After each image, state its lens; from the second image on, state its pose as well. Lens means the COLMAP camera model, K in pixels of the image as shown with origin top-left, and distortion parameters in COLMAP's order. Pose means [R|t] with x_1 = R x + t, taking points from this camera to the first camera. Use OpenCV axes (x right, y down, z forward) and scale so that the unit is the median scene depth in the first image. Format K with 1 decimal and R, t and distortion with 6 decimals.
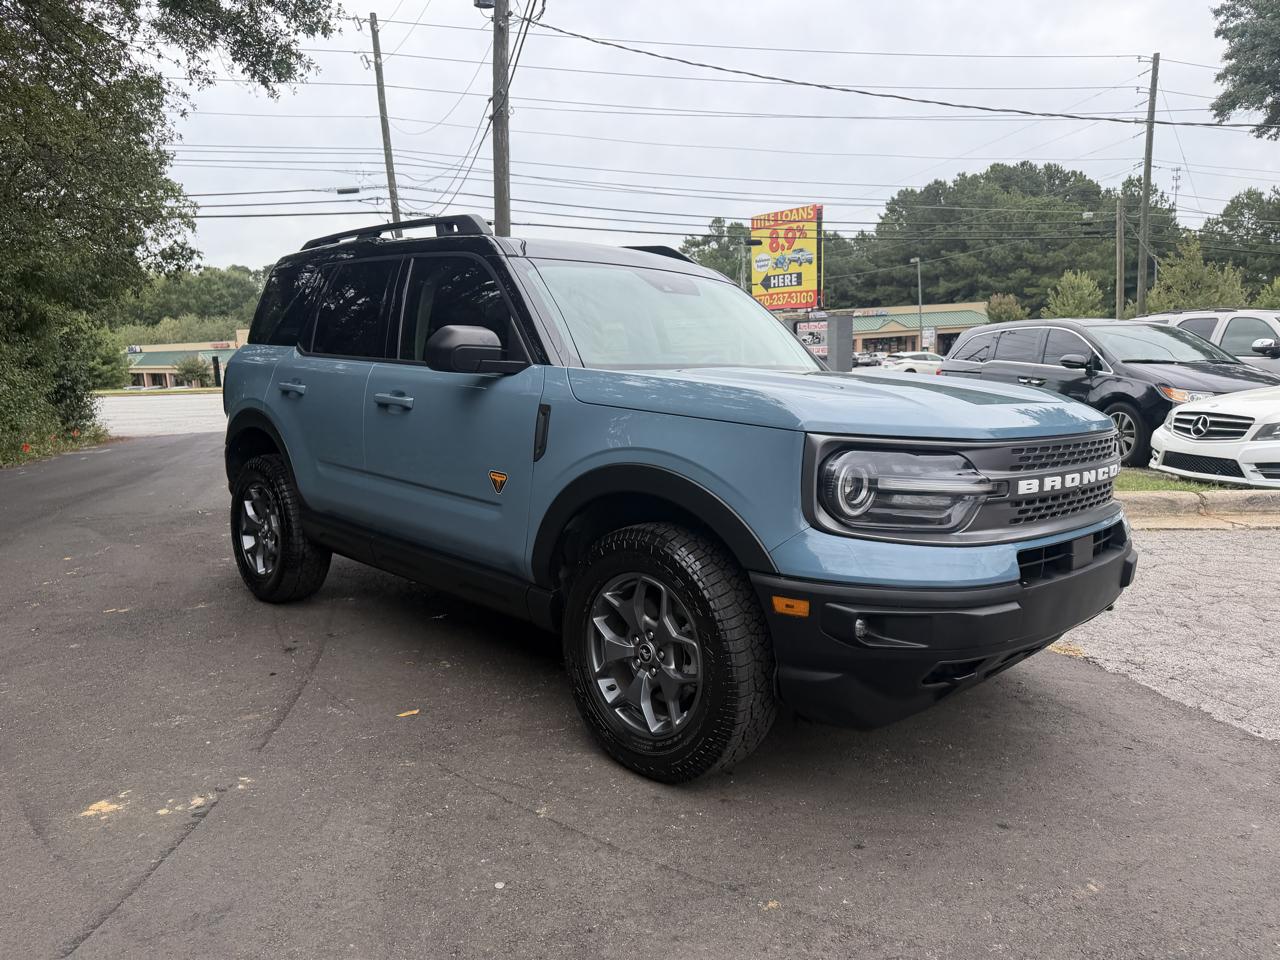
lens RADIAL K [[892.4, 0, 647.6], [0, 892.4, 475.5], [0, 0, 1]] dist [0.030451, -0.033907]
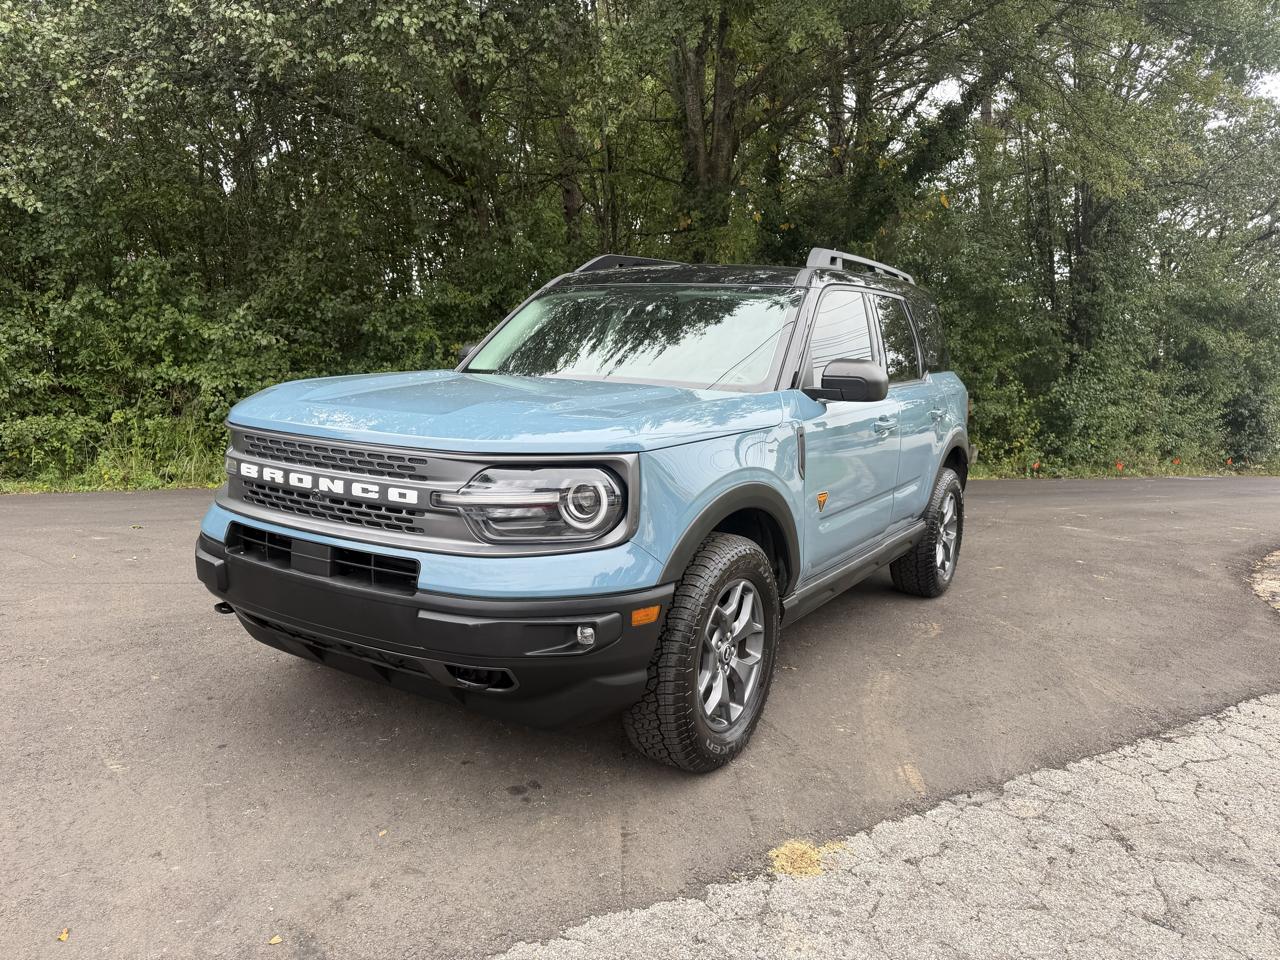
lens RADIAL K [[892.4, 0, 639.3], [0, 892.4, 483.0], [0, 0, 1]] dist [0.030451, -0.033907]
pose [[0.225133, 0.125618, -0.966196, 1.038240], [-0.151810, 0.984065, 0.092569, -0.096533], [0.962429, 0.125838, 0.240616, 0.762434]]
